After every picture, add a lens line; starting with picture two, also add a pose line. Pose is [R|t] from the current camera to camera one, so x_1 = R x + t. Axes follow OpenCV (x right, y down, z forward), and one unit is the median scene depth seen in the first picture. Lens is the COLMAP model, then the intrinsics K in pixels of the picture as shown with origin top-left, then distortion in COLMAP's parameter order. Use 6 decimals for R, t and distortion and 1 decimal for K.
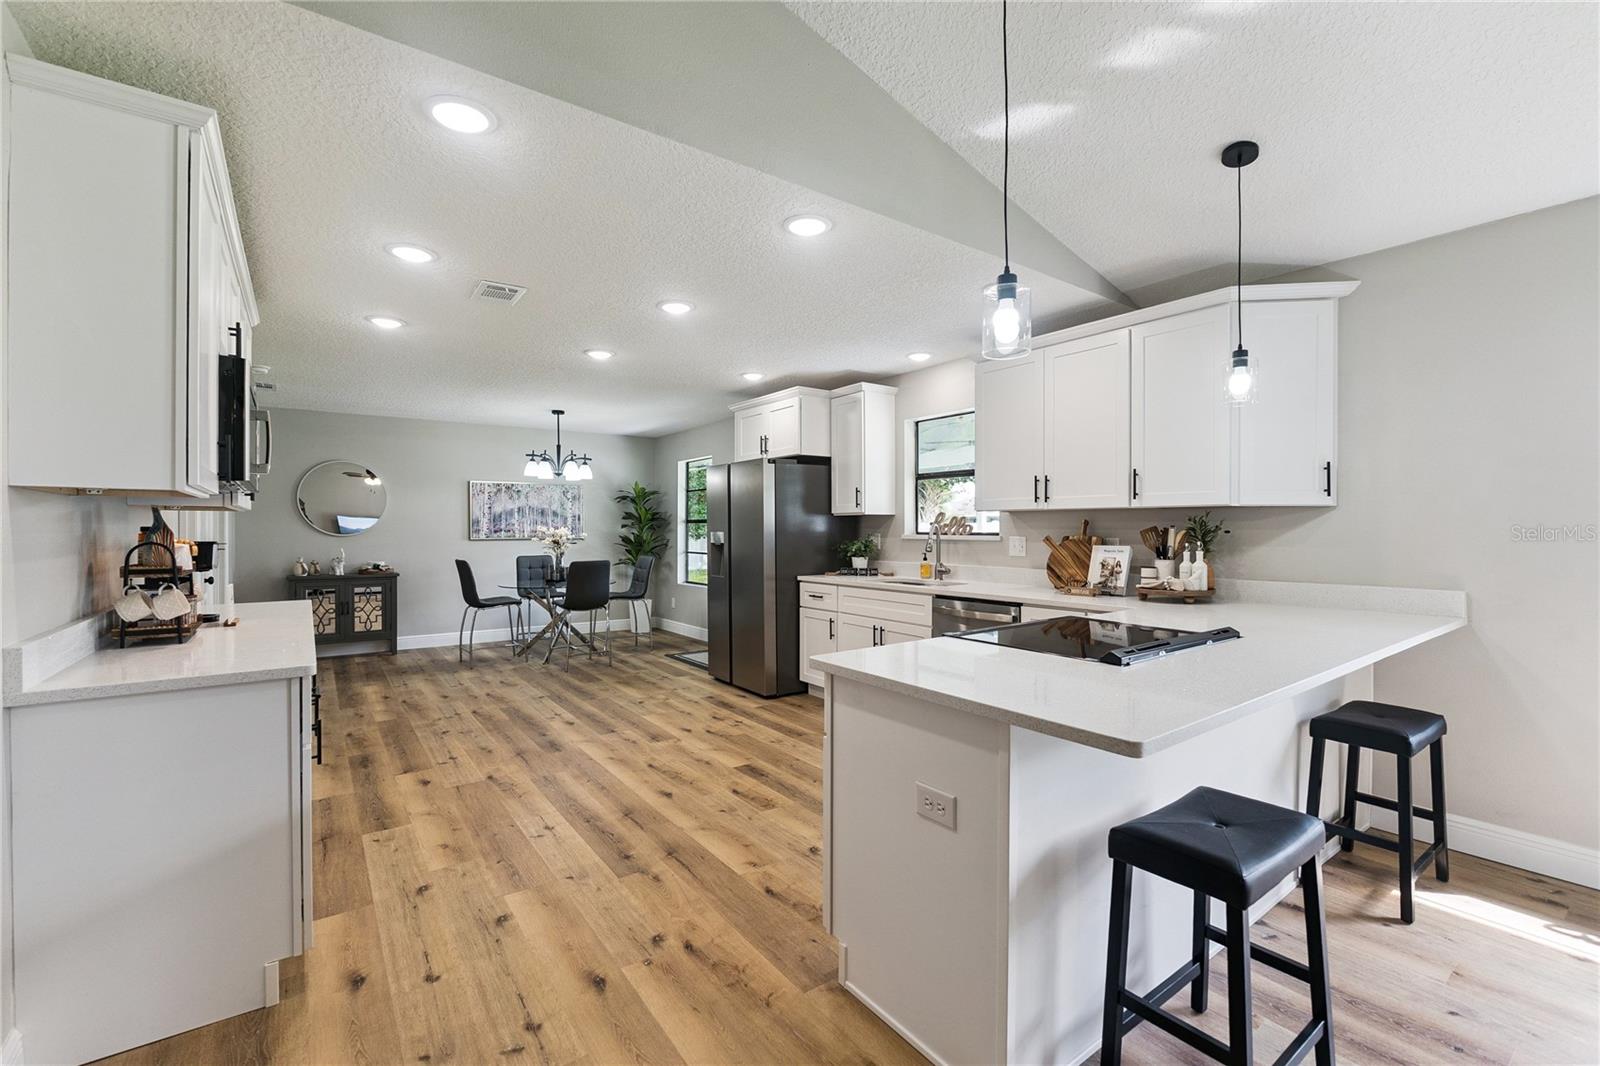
lens RADIAL K [[672.1, 0, 802.3], [0, 672.1, 527.2], [0, 0, 1]] dist [-0.001146, -0.000063]
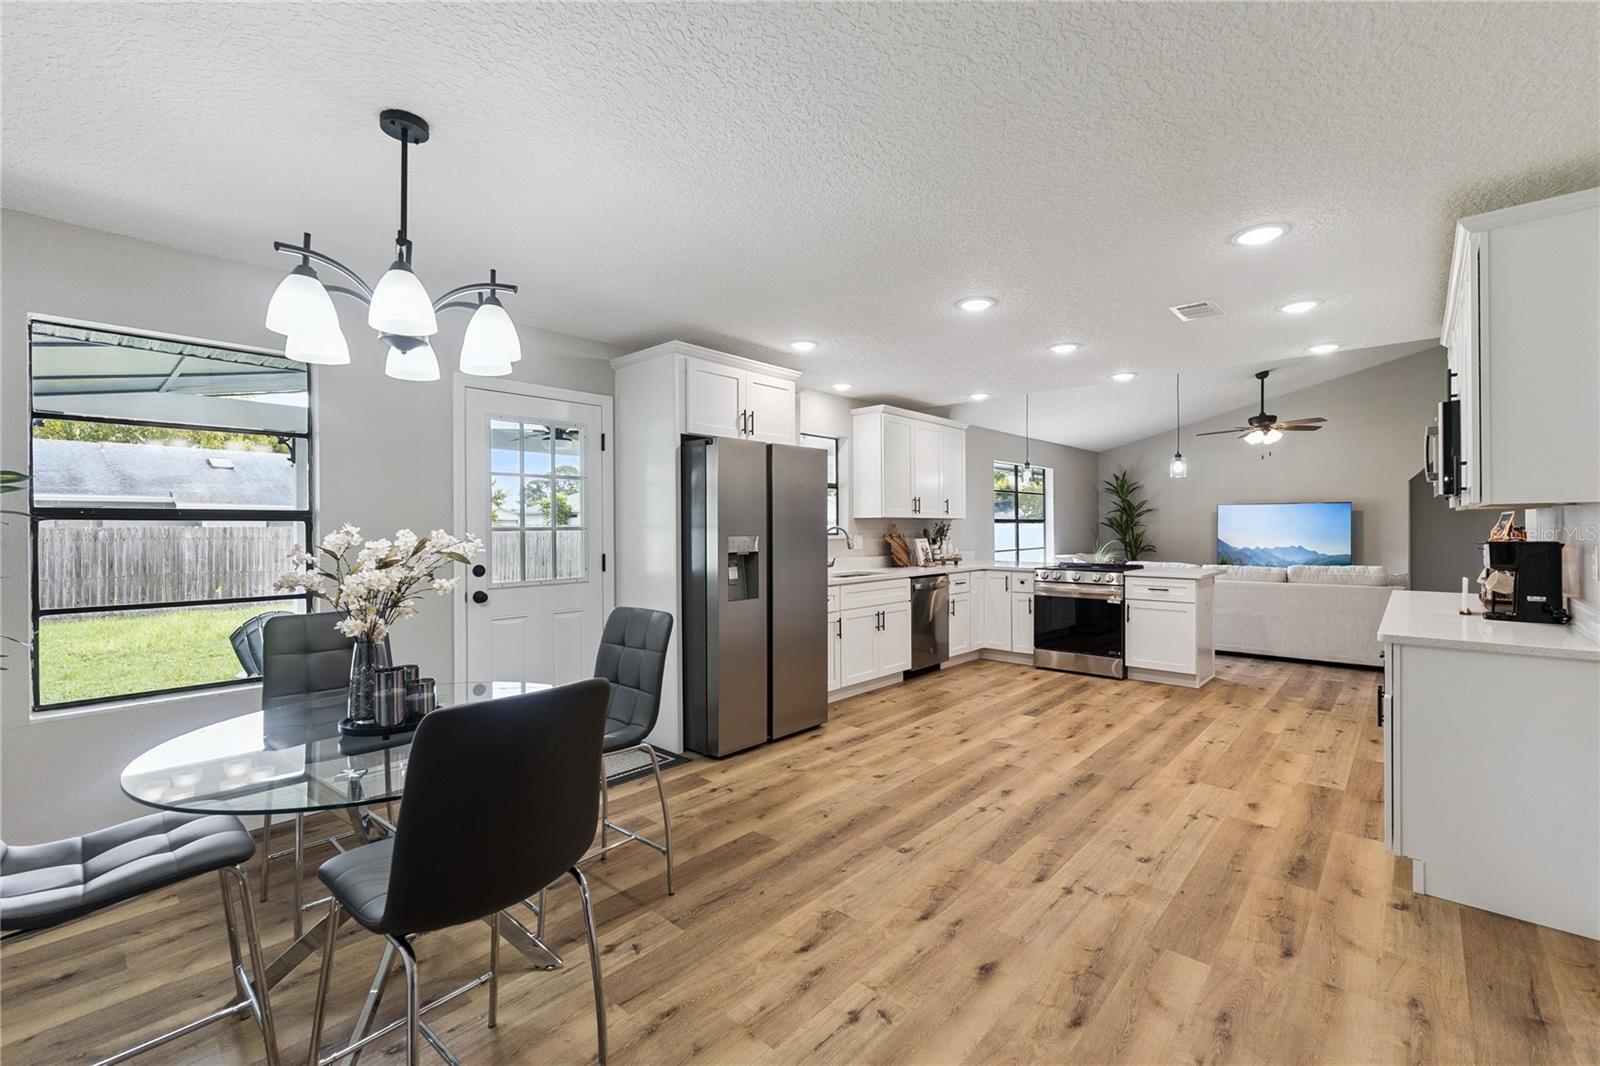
lens RADIAL K [[673.1, 0, 799.4], [0, 673.1, 530.3], [0, 0, 1]] dist [0.002845, 0.000392]
pose [[-0.192061, -0.000415, 0.981383, -1.257615], [0.003853, 0.999992, 0.001177, 0.001151], [-0.981375, 0.004007, -0.192058, 1.667236]]
